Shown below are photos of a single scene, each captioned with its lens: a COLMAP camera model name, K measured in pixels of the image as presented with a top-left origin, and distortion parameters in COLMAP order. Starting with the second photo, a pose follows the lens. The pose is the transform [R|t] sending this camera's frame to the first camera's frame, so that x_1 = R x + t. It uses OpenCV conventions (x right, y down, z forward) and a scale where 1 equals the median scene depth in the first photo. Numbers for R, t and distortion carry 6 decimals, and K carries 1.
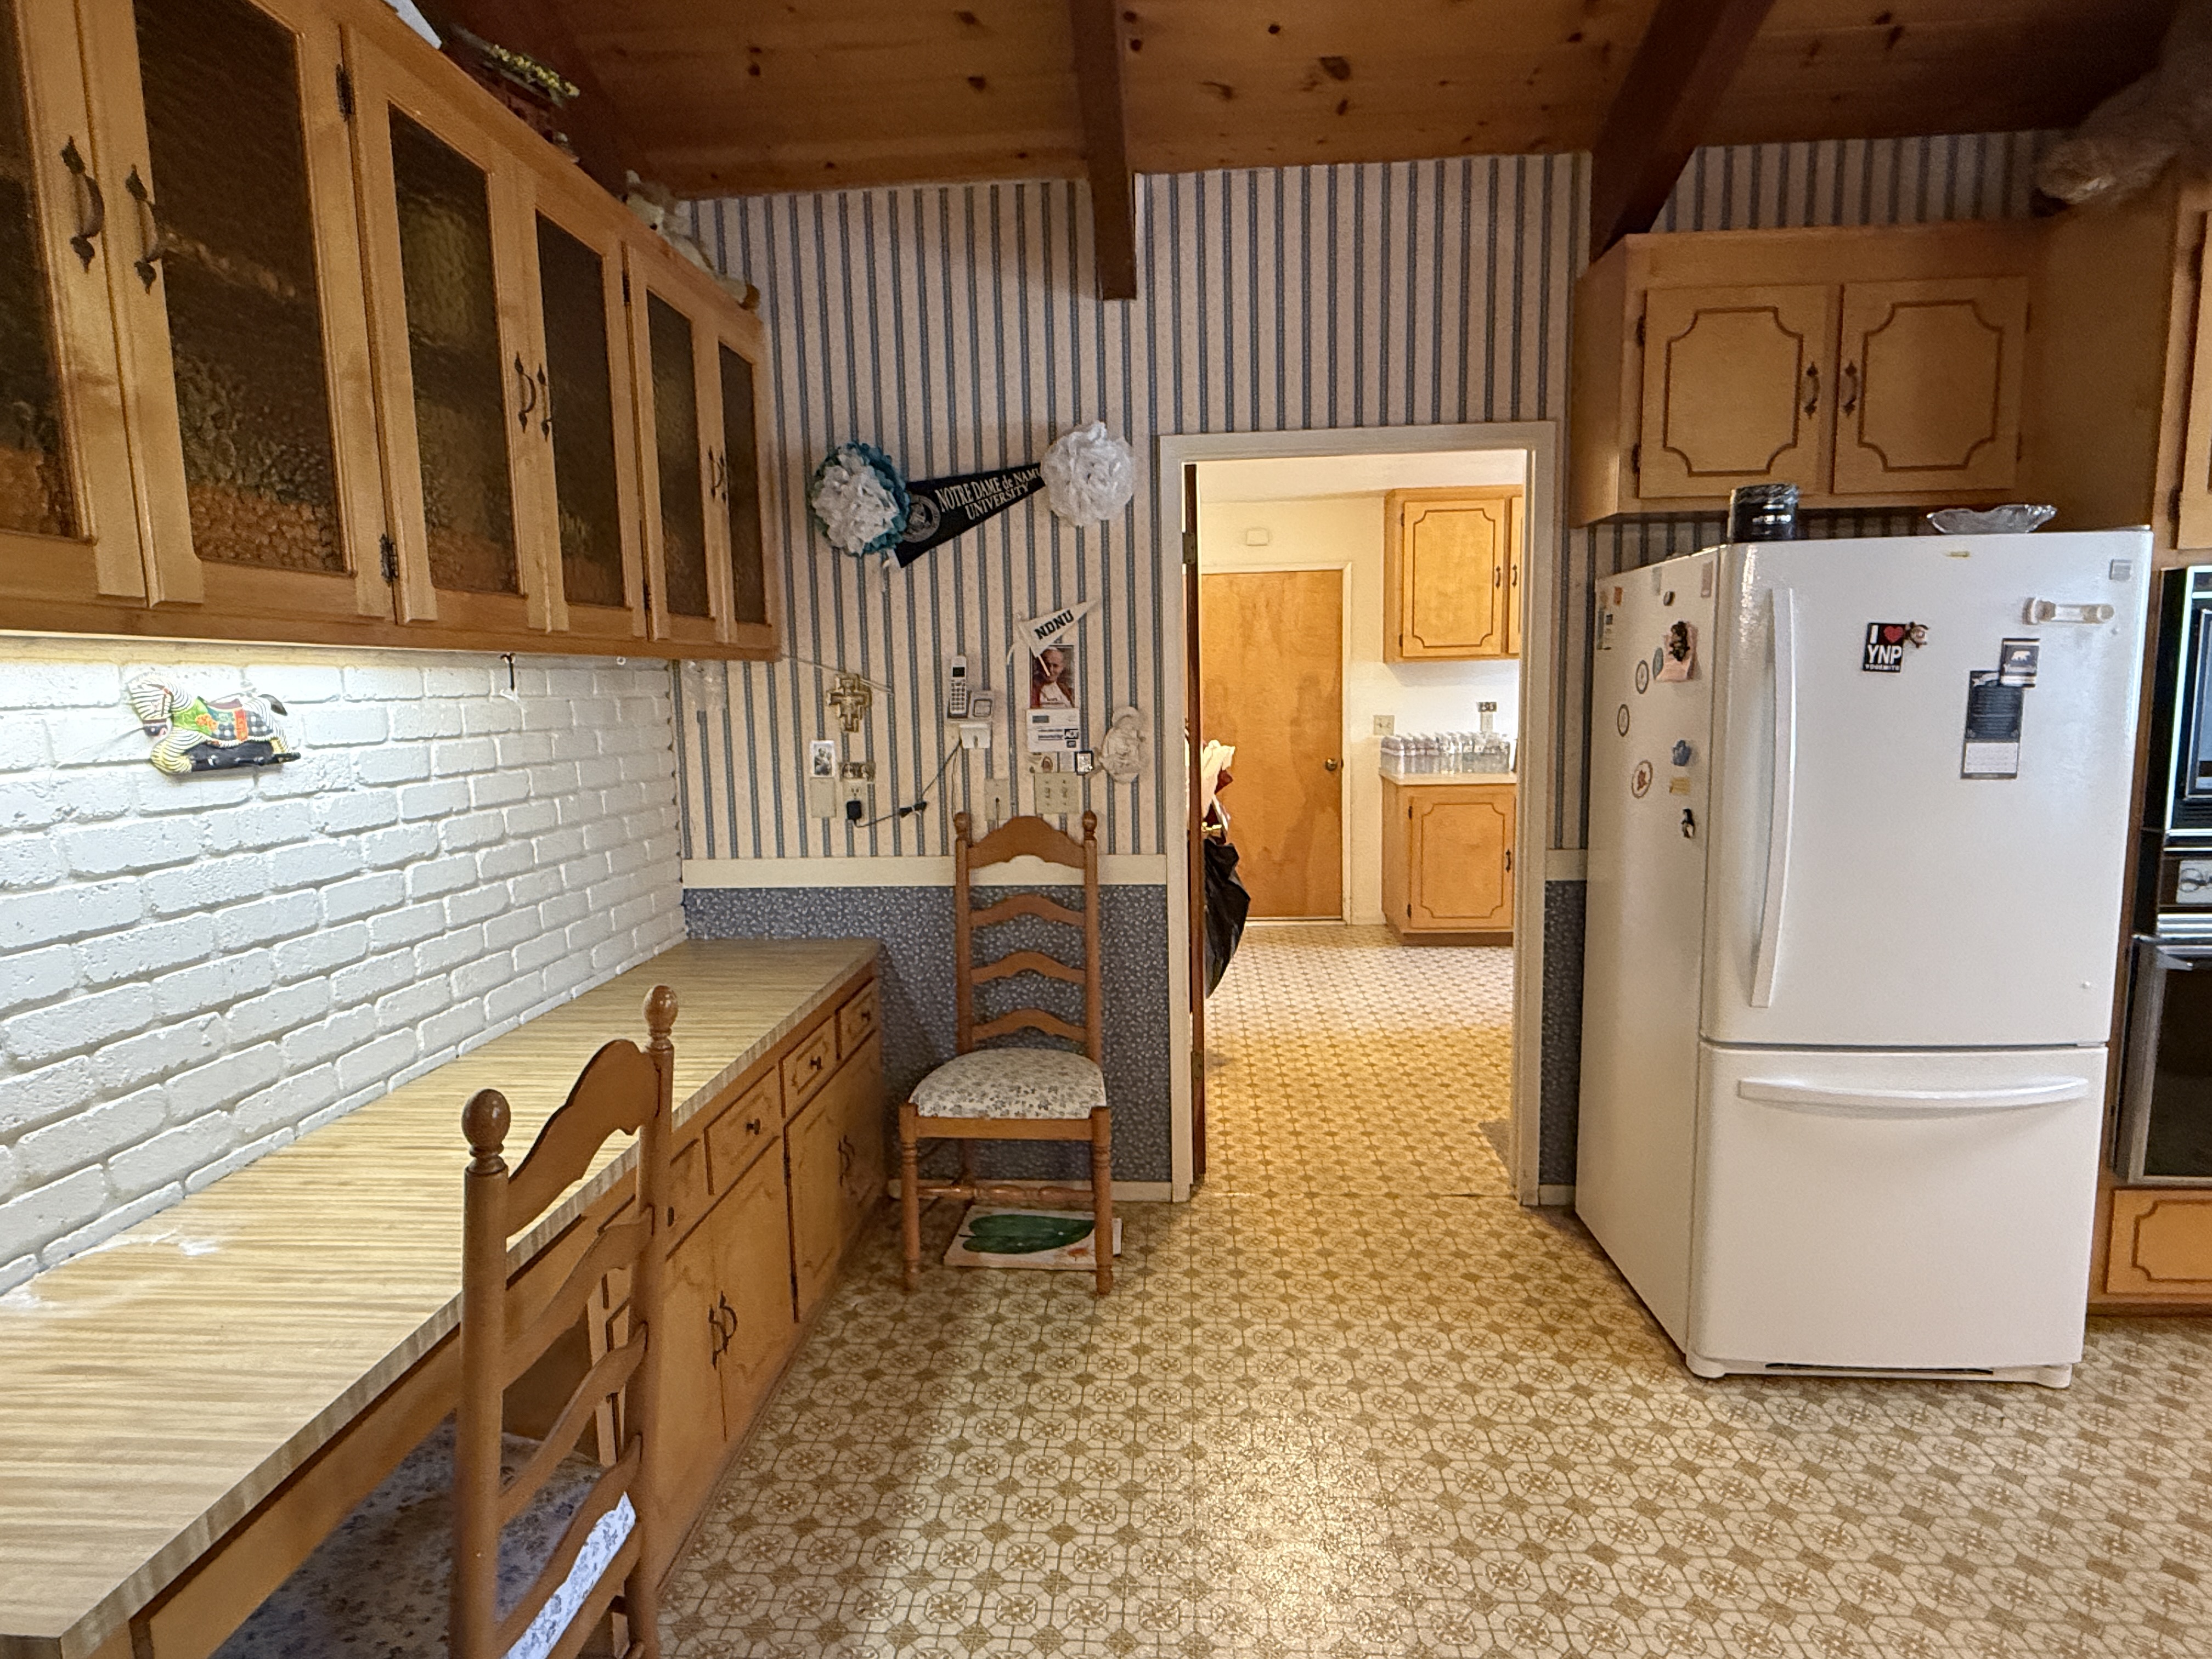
lens RADIAL K [[1175.5, 0, 1096.0], [0, 1175.5, 830.1], [0, 0, 1]] dist [-0.000694, -0.000258]
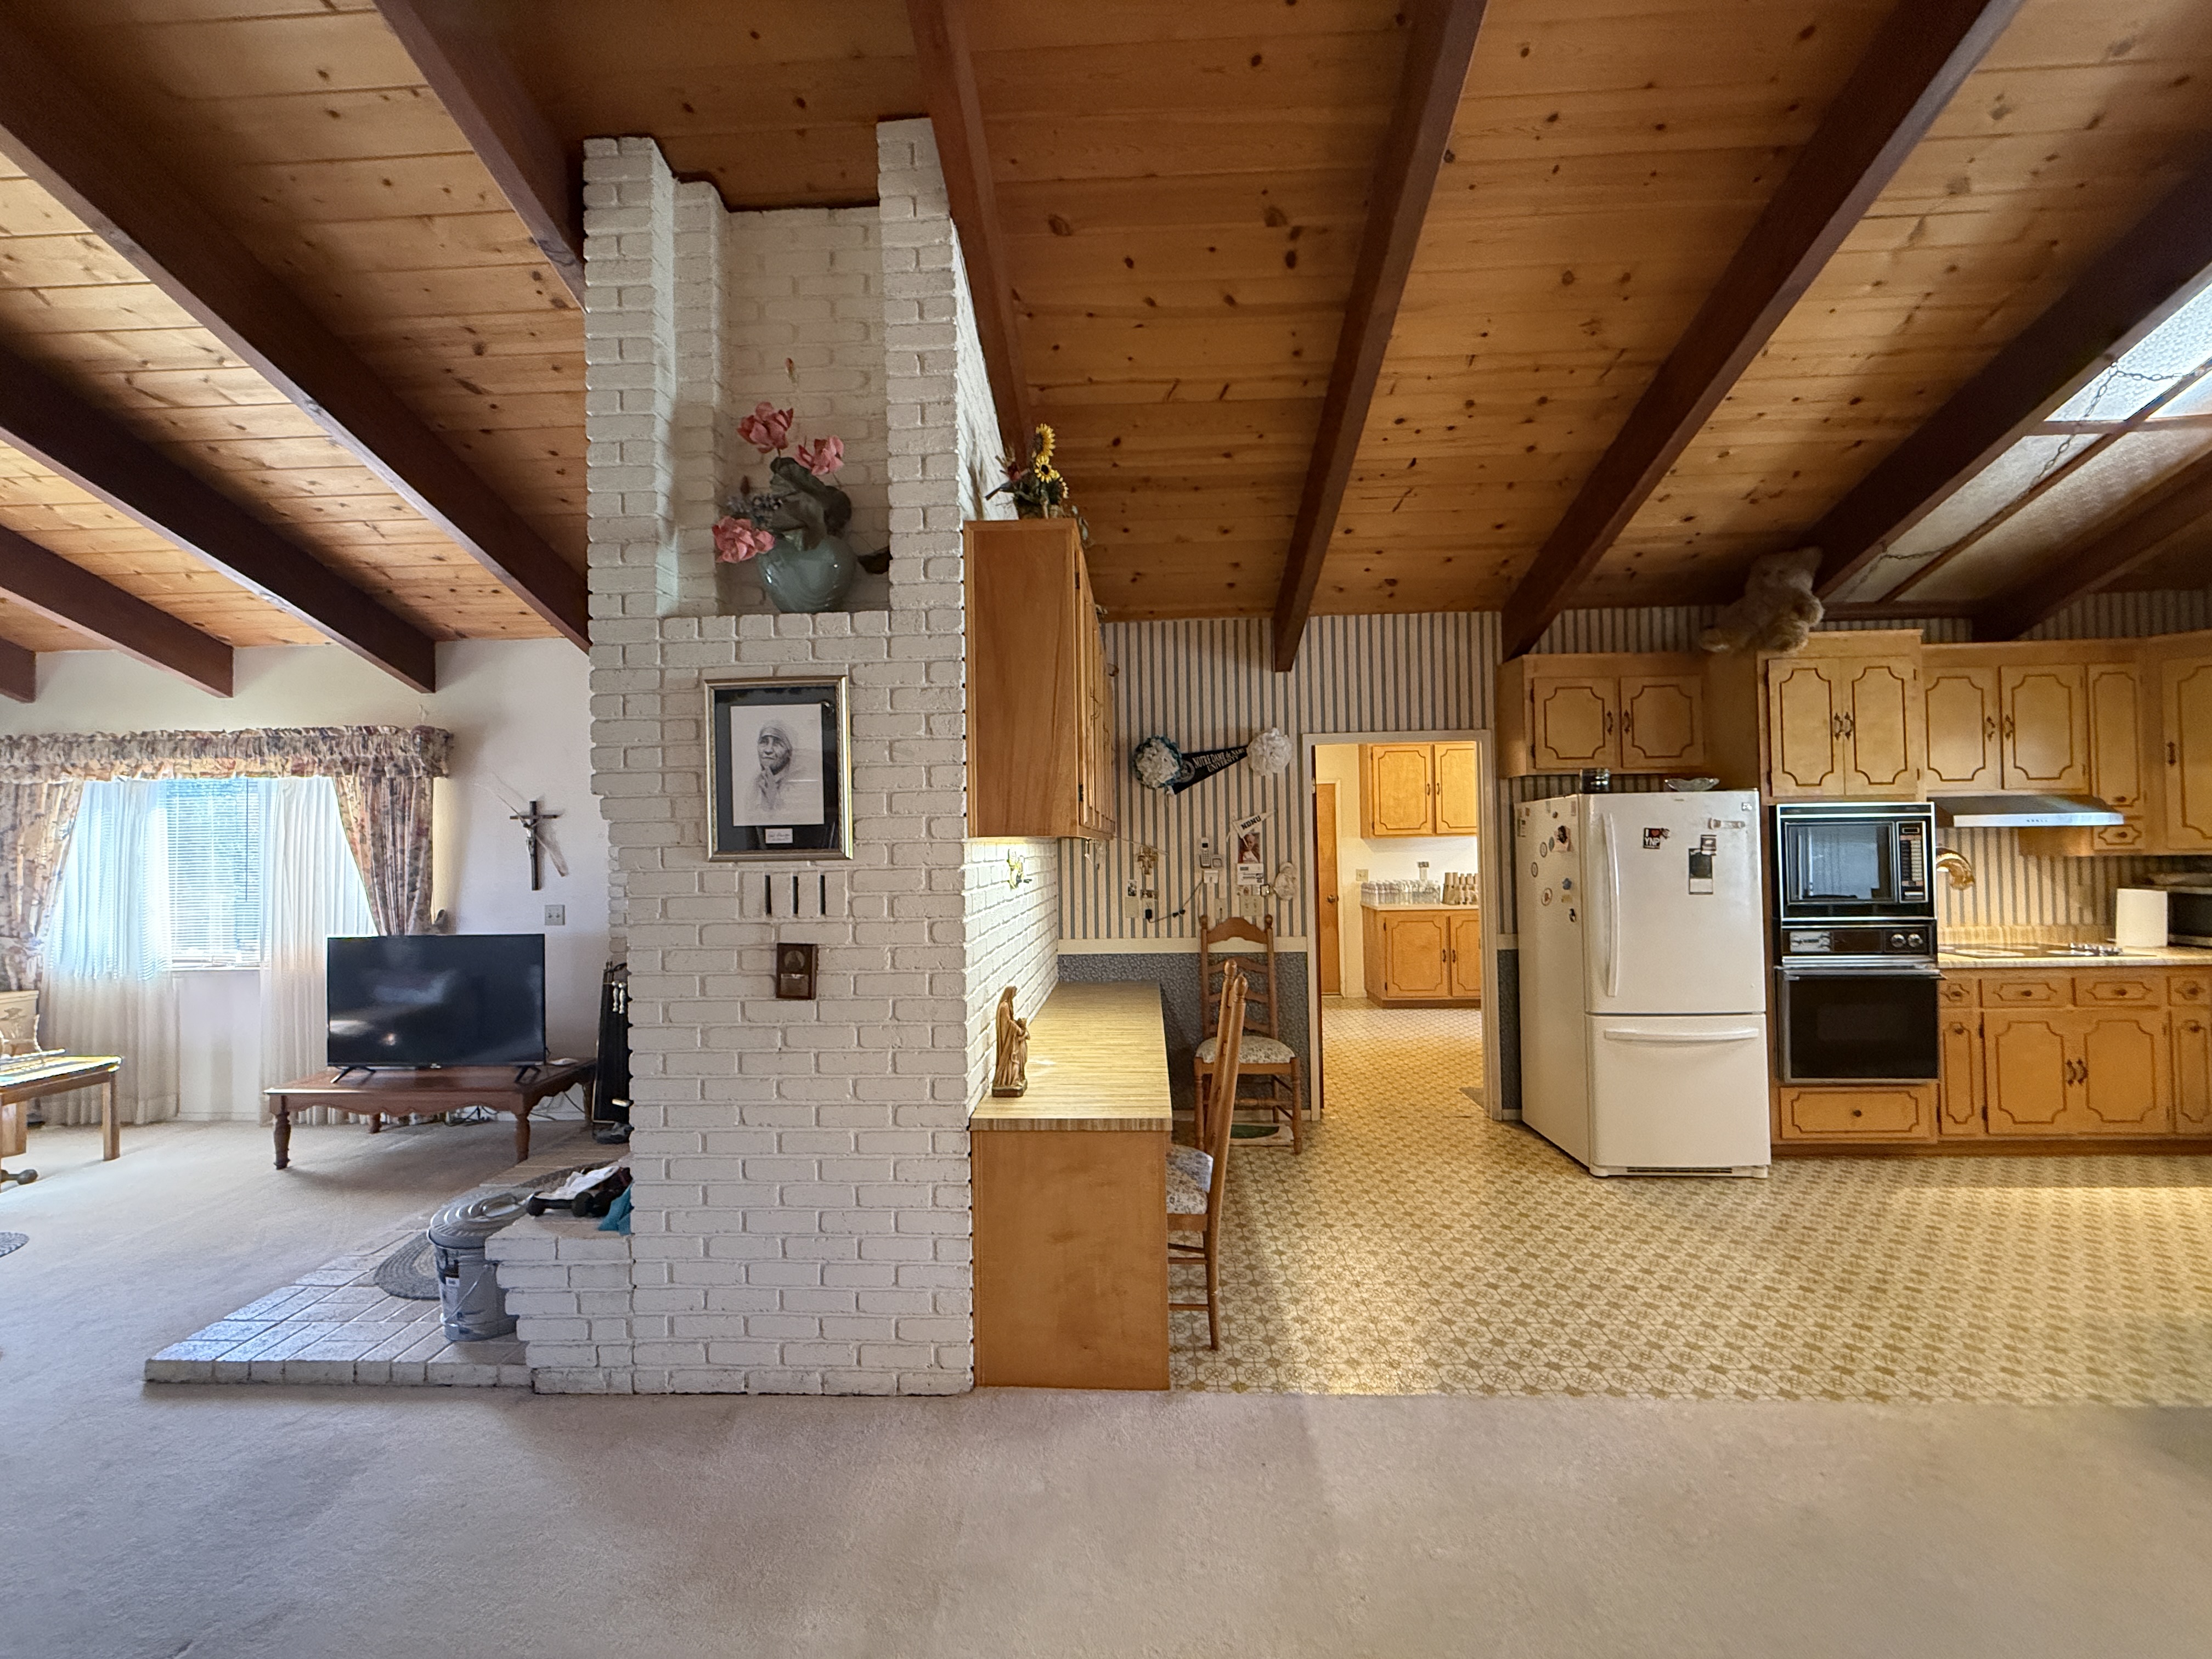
lens RADIAL K [[881.3, 0, 1101.5], [0, 881.3, 828.7], [0, 0, 1]] dist [0.000432, 0.000036]
pose [[0.999709, 0.005260, 0.023528, -0.364190], [-0.001793, 0.989430, -0.144999, 0.063984], [-0.024042, 0.144915, 0.989152, -0.556967]]
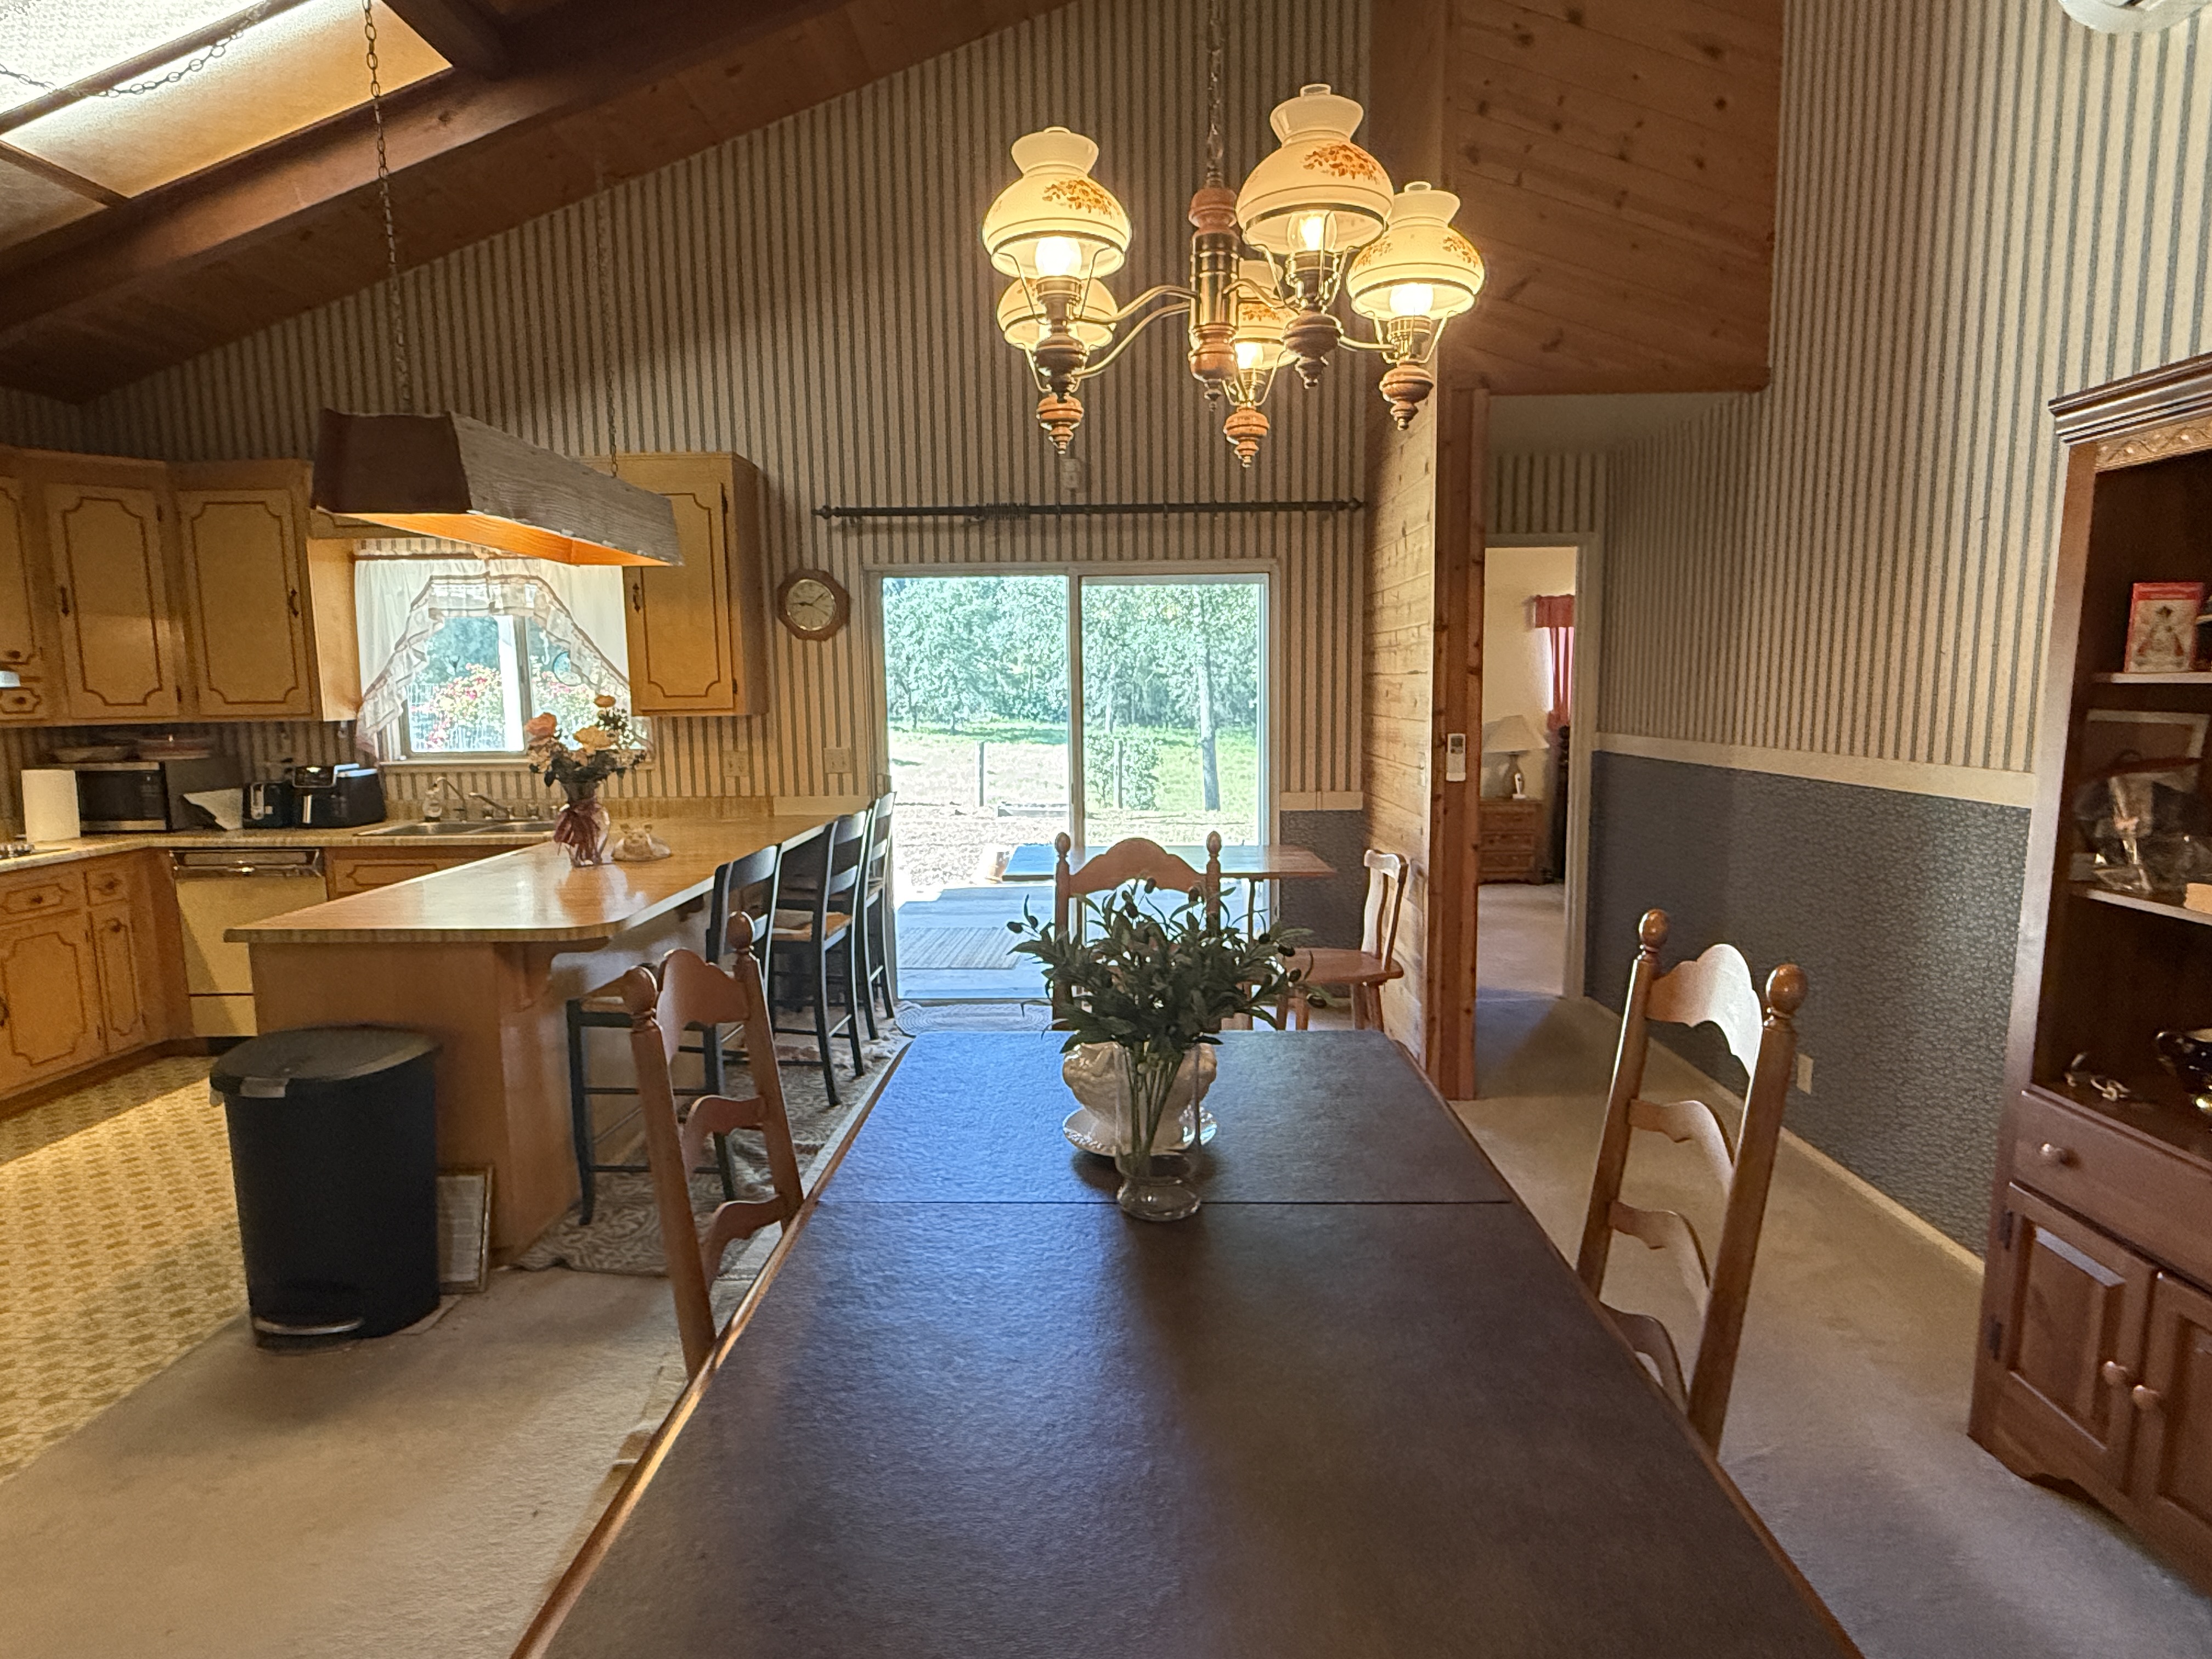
lens RADIAL K [[1175.5, 0, 1102.7], [0, 1175.5, 832.1], [0, 0, 1]] dist [-0.000694, -0.000258]
pose [[-0.050855, -0.098430, 0.993844, -0.236086], [0.143086, 0.984147, 0.104791, 0.067934], [-0.988403, 0.147534, -0.035965, -0.454787]]
